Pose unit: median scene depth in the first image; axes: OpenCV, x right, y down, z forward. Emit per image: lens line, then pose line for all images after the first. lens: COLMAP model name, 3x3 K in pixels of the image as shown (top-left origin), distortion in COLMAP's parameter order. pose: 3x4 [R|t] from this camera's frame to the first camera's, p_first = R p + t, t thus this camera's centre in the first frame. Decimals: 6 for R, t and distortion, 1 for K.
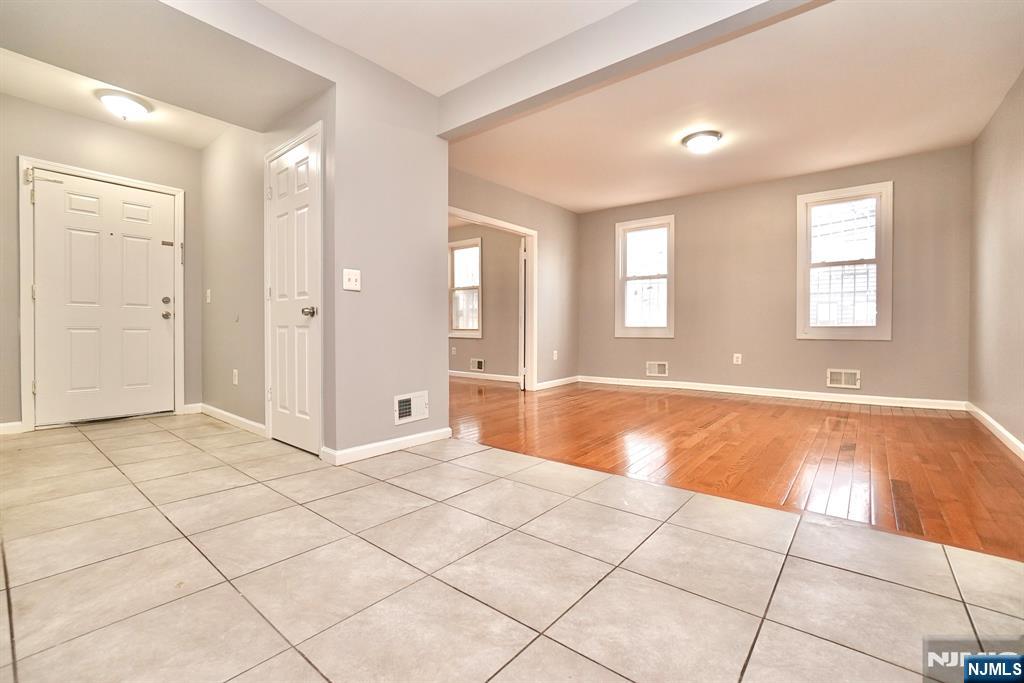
lens RADIAL K [[448.9, 0, 507.6], [0, 448.9, 336.2], [0, 0, 1]] dist [-0.056113, 0.022747]
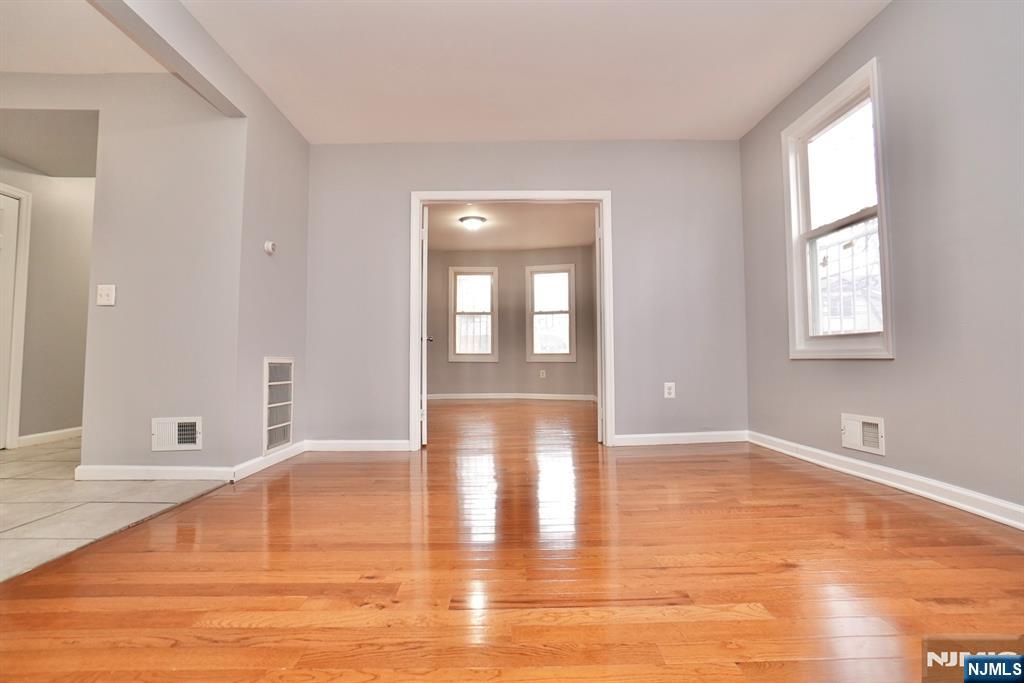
lens RADIAL K [[461.8, 0, 511.9], [0, 461.8, 333.9], [0, 0, 1]] dist [-0.059373, 0.024201]
pose [[0.643273, -0.046484, -0.764225, 0.501439], [-0.005895, 0.997825, -0.065655, 0.011122], [0.765615, 0.046739, 0.641599, 0.529148]]
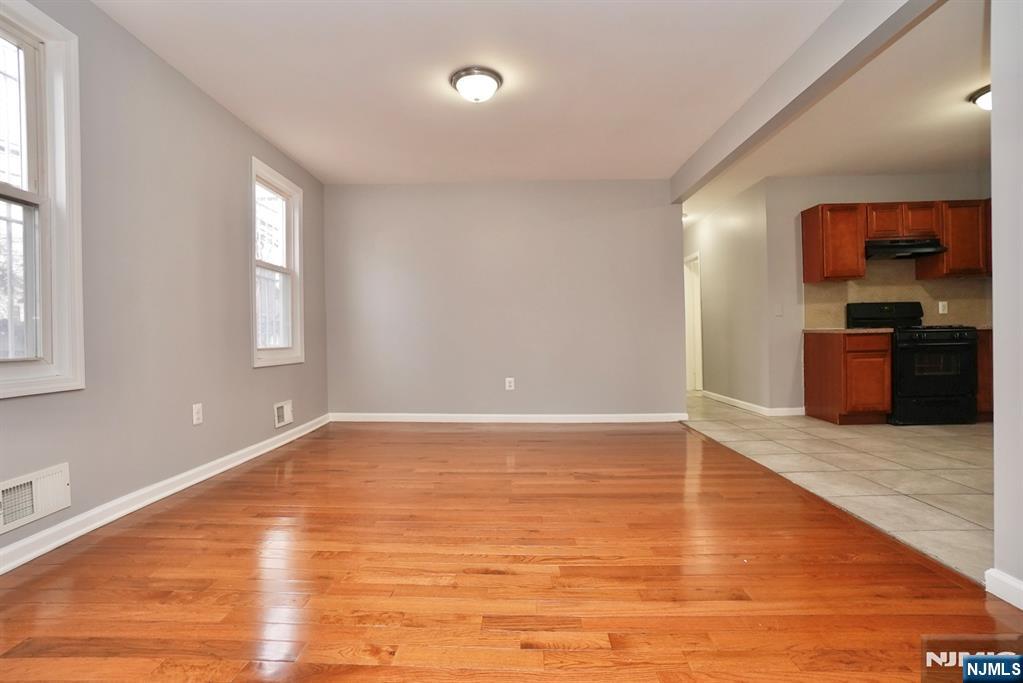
lens RADIAL K [[460.2, 0, 506.4], [0, 460.2, 339.0], [0, 0, 1]] dist [-0.055082, 0.024487]
pose [[-0.610039, 0.006172, 0.792347, -0.117410], [0.029767, 0.999442, 0.015132, -0.032651], [-0.791812, 0.032817, -0.609883, 1.031989]]
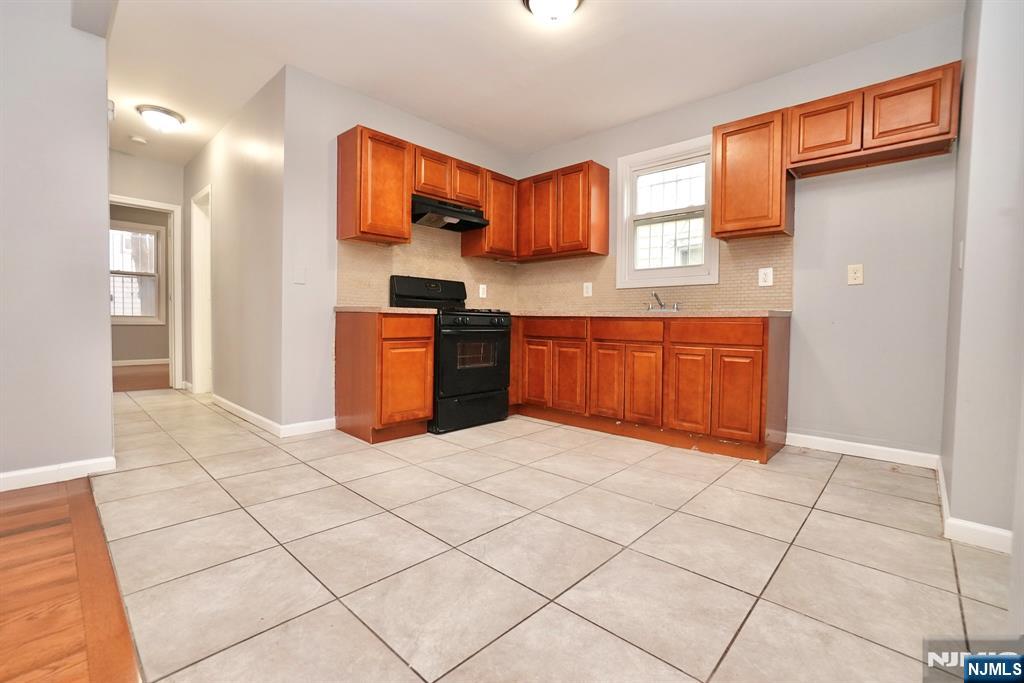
lens RADIAL K [[448.9, 0, 507.6], [0, 448.9, 336.2], [0, 0, 1]] dist [-0.056113, 0.022747]
pose [[-0.997365, -0.021497, 0.069289, -0.048142], [-0.018317, 0.998764, 0.046208, -0.012655], [-0.070197, 0.044817, -0.996526, 0.618766]]
